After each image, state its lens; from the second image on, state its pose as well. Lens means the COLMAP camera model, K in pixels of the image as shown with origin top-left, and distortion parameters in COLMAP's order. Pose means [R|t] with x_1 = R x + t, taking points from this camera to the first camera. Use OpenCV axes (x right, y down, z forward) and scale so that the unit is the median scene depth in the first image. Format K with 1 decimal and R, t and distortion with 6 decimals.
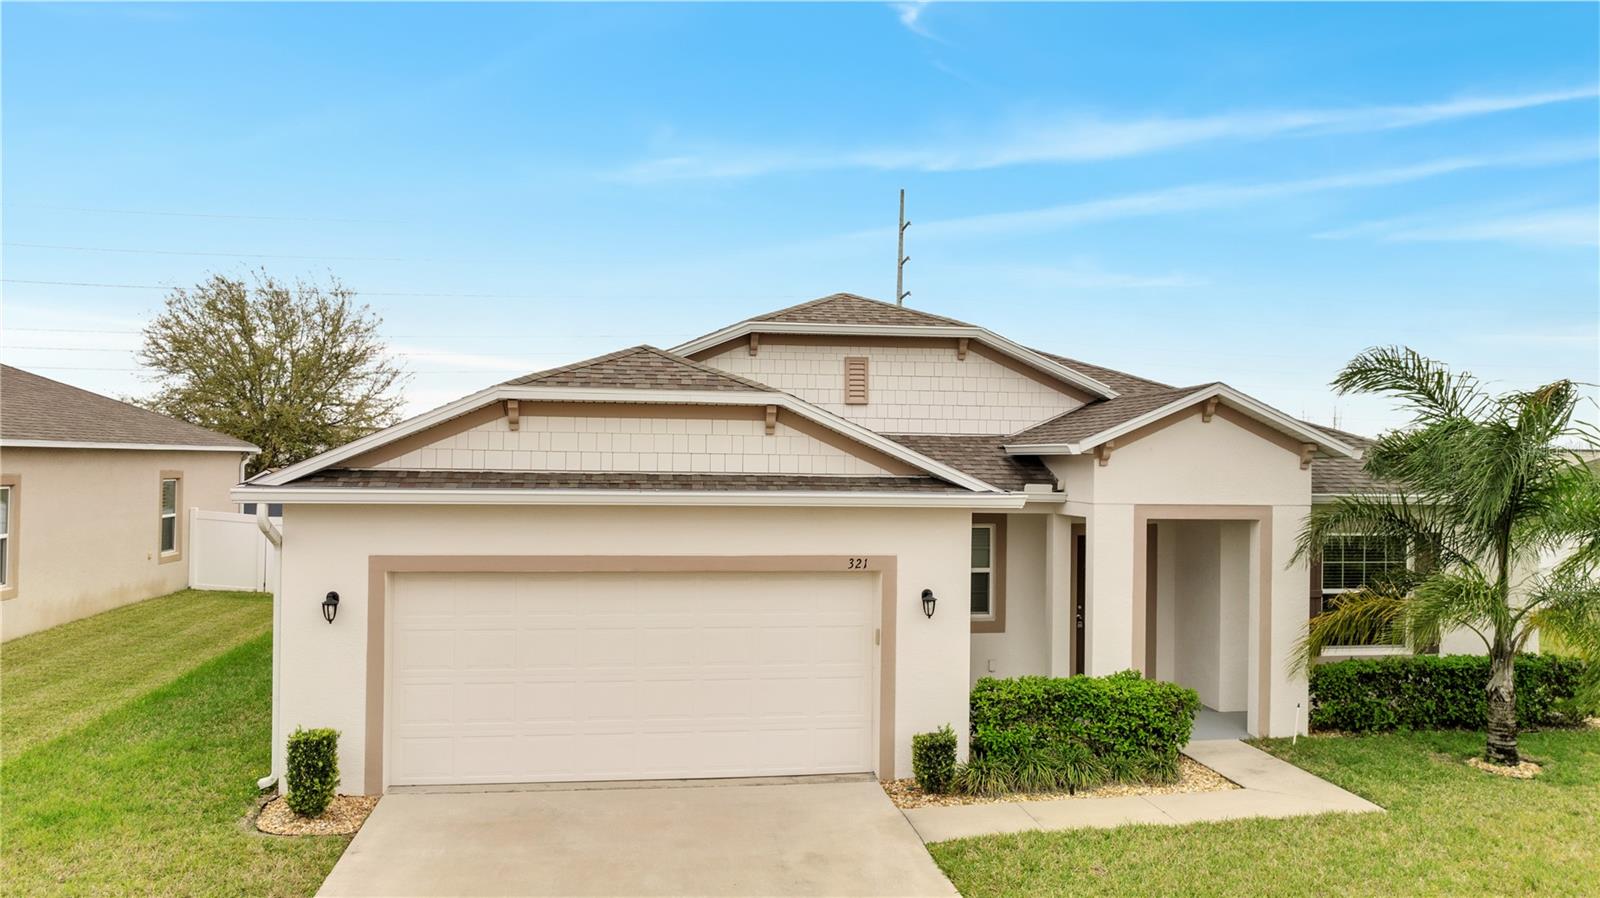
lens RADIAL K [[1124.6, 0, 810.1], [0, 1124.6, 444.8], [0, 0, 1]] dist [-0.010274, -0.003530]
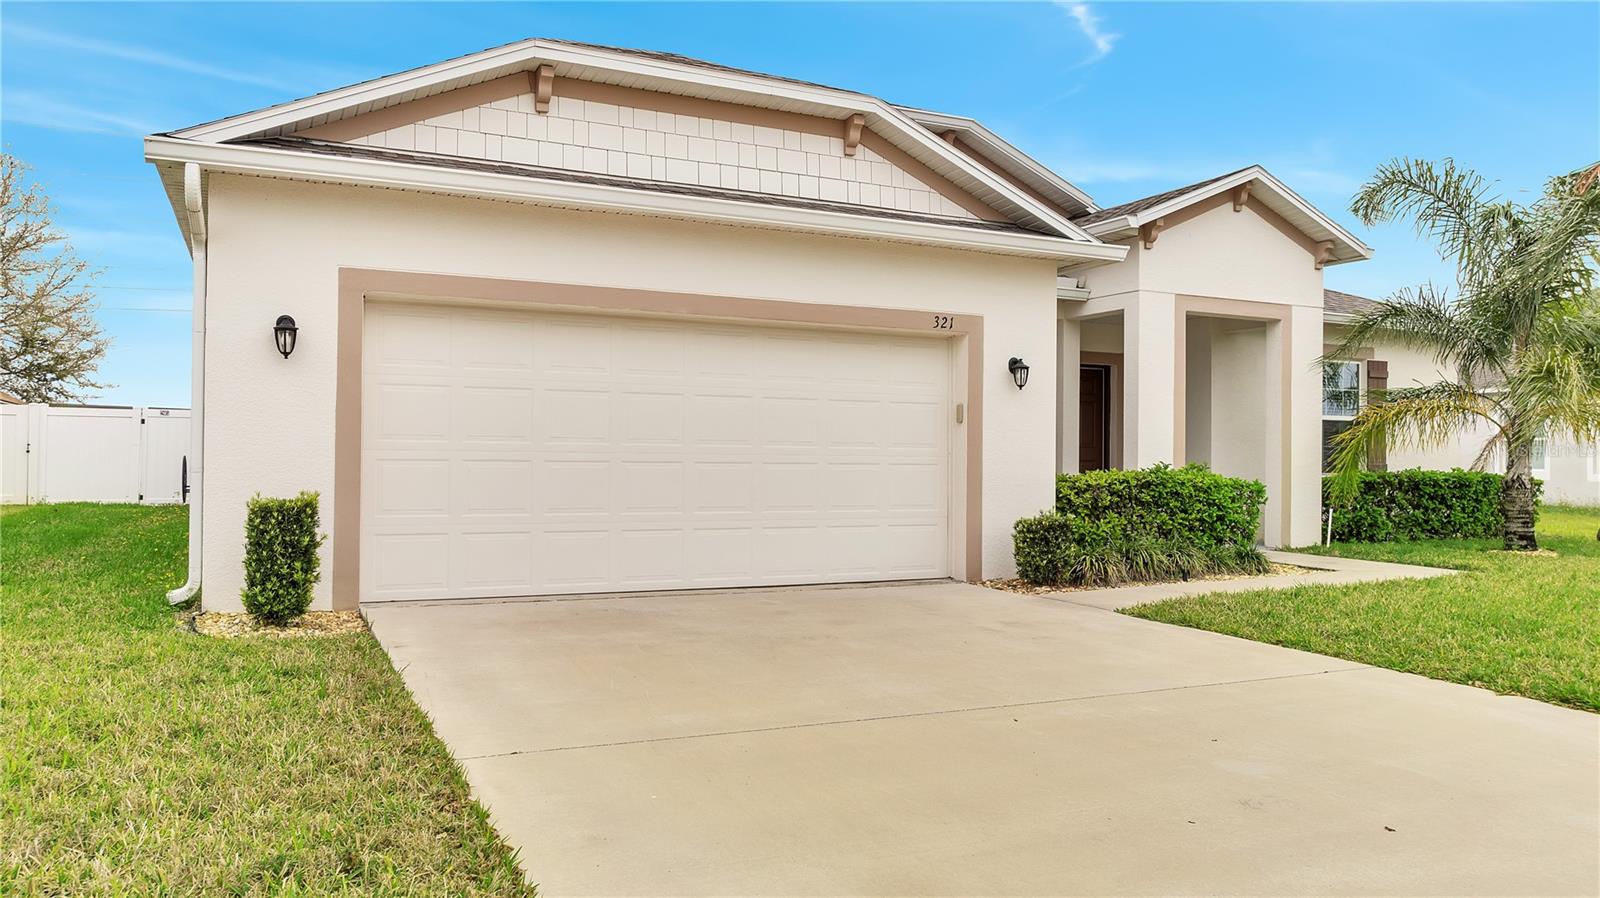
lens RADIAL K [[1127.6, 0, 803.9], [0, 1127.6, 447.2], [0, 0, 1]] dist [-0.018011, -0.000425]
pose [[0.959514, -0.001449, 0.281658, -0.285790], [-0.000217, 0.999983, 0.005882, 0.189183], [-0.281661, -0.005705, 0.959497, 0.222874]]
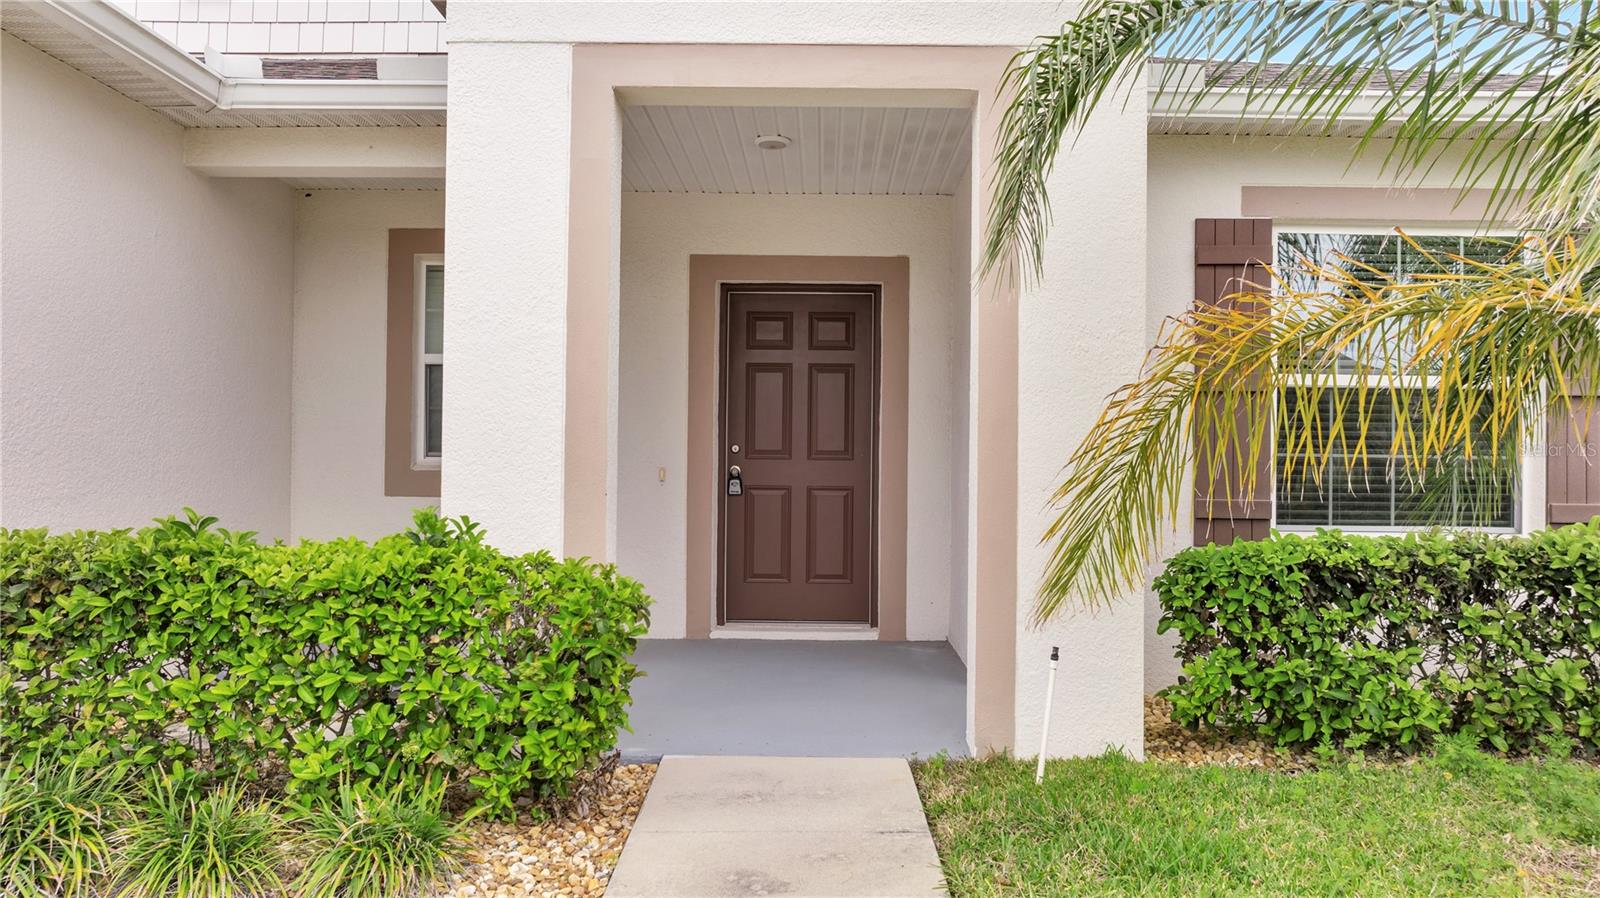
lens RADIAL K [[1127.6, 0, 803.9], [0, 1127.6, 447.2], [0, 0, 1]] dist [-0.018011, -0.000425]
pose [[0.985227, -0.004931, -0.171180, 0.452740], [0.004869, 0.999988, -0.000782, 0.190921], [0.171181, -0.000063, 0.985240, 0.746802]]
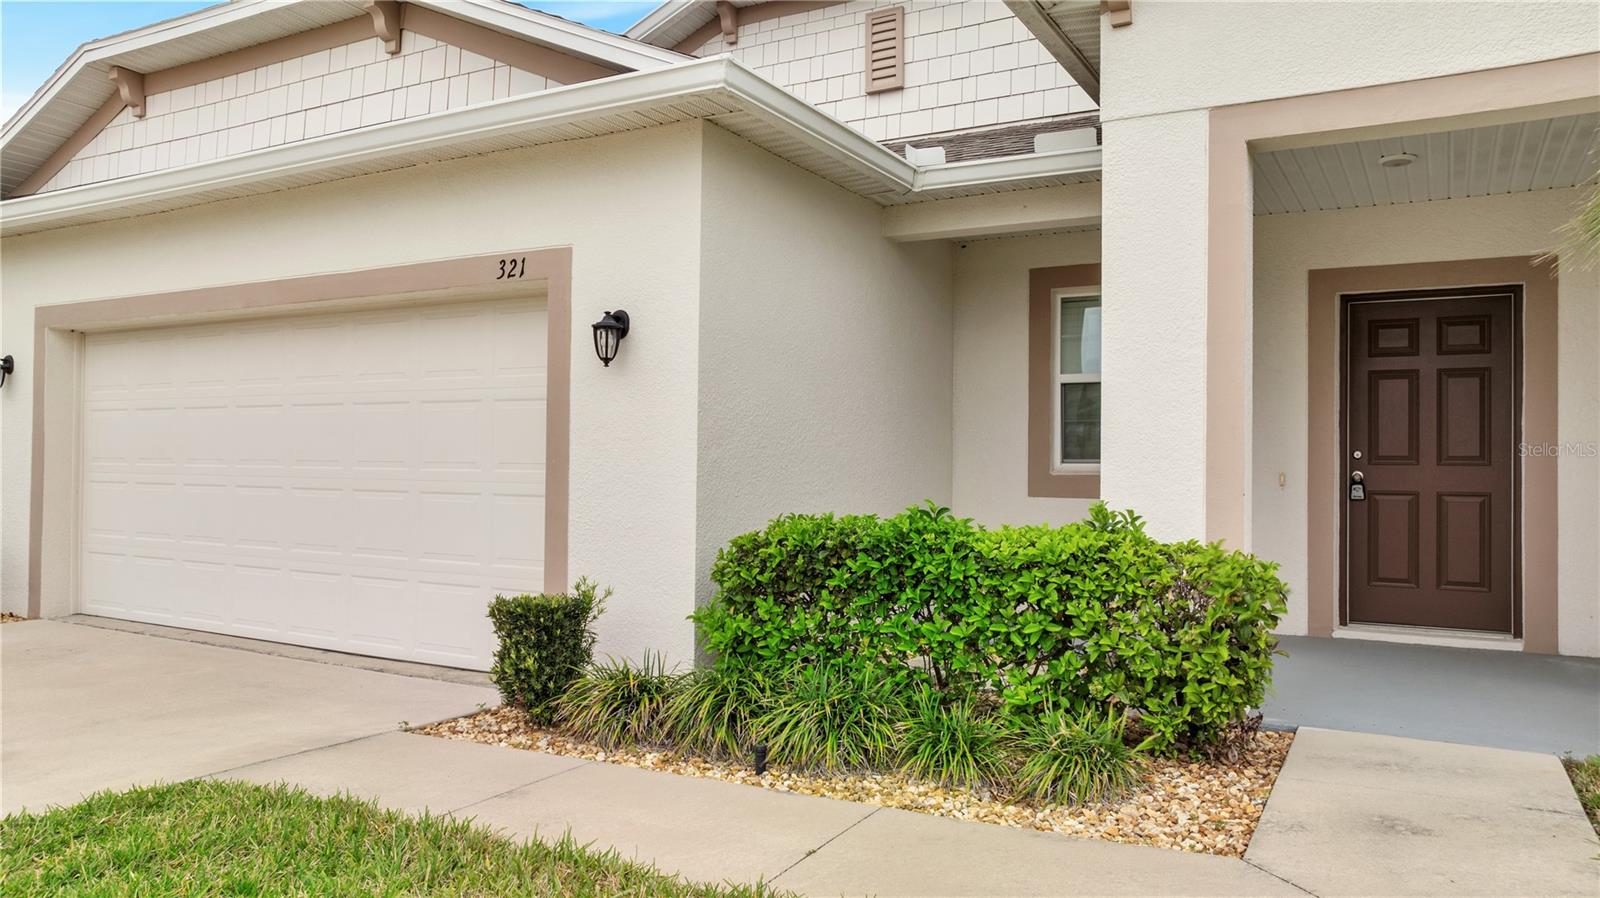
lens RADIAL K [[1127.6, 0, 803.9], [0, 1127.6, 447.2], [0, 0, 1]] dist [-0.018011, -0.000425]
pose [[0.779930, -0.014018, -0.625710, 0.461988], [0.008935, 0.999897, -0.011264, 0.191161], [0.625804, 0.003195, 0.779974, 0.664955]]
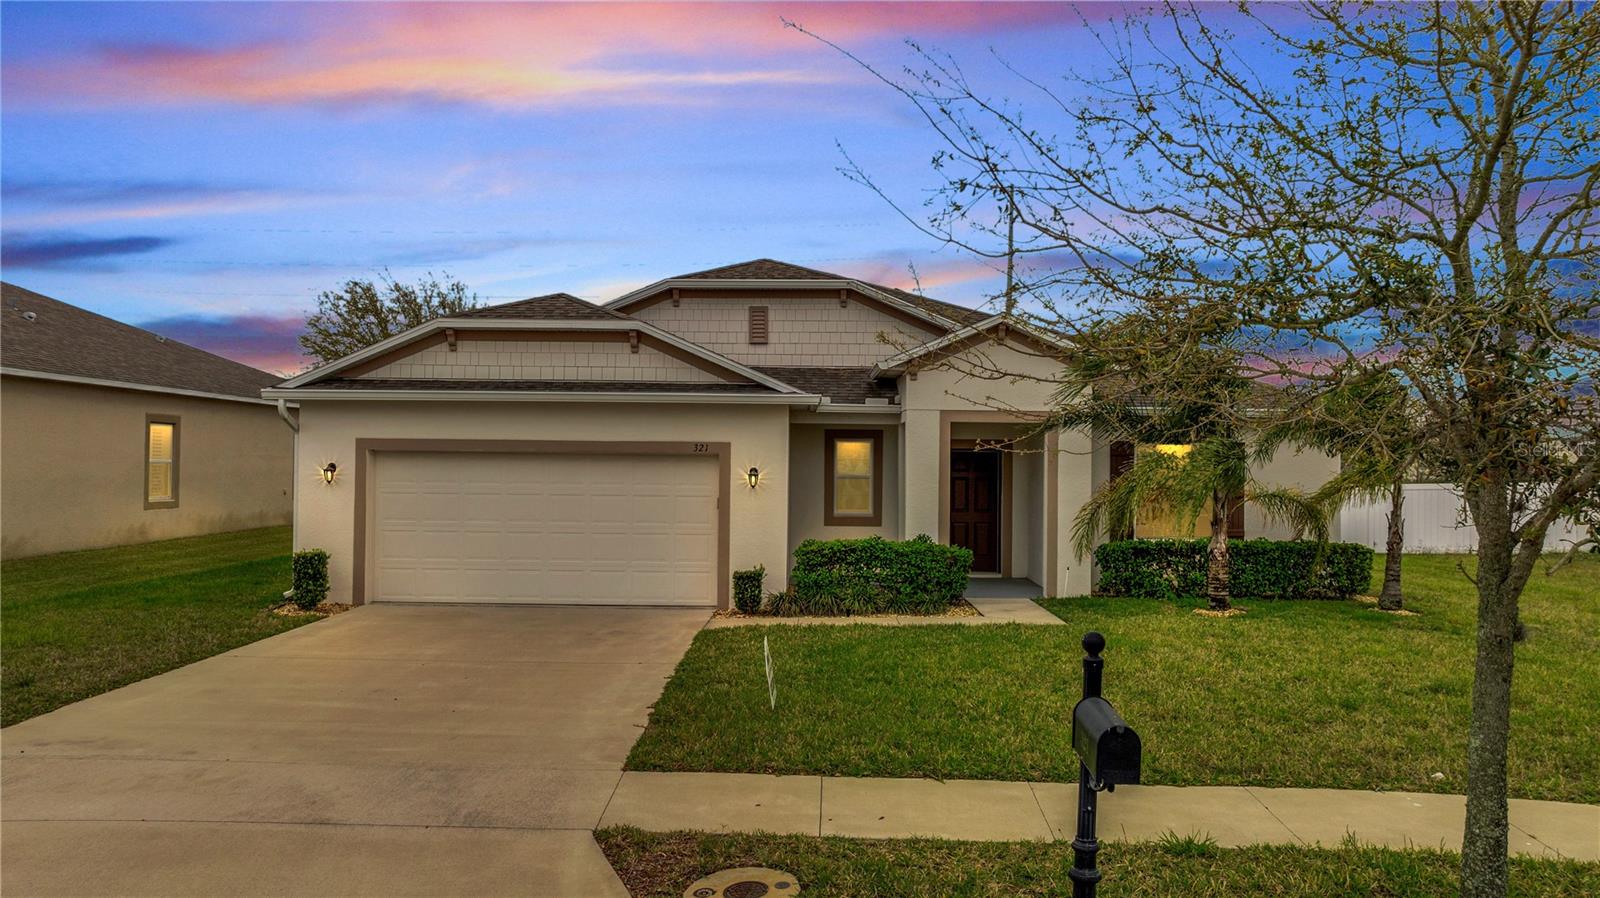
lens RADIAL K [[1124.6, 0, 810.1], [0, 1124.6, 444.8], [0, 0, 1]] dist [-0.010274, -0.003530]
pose [[0.987155, -0.007214, -0.159602, 0.379071], [0.006007, 0.999950, -0.008046, 0.111703], [0.159652, 0.006984, 0.987149, -0.304279]]
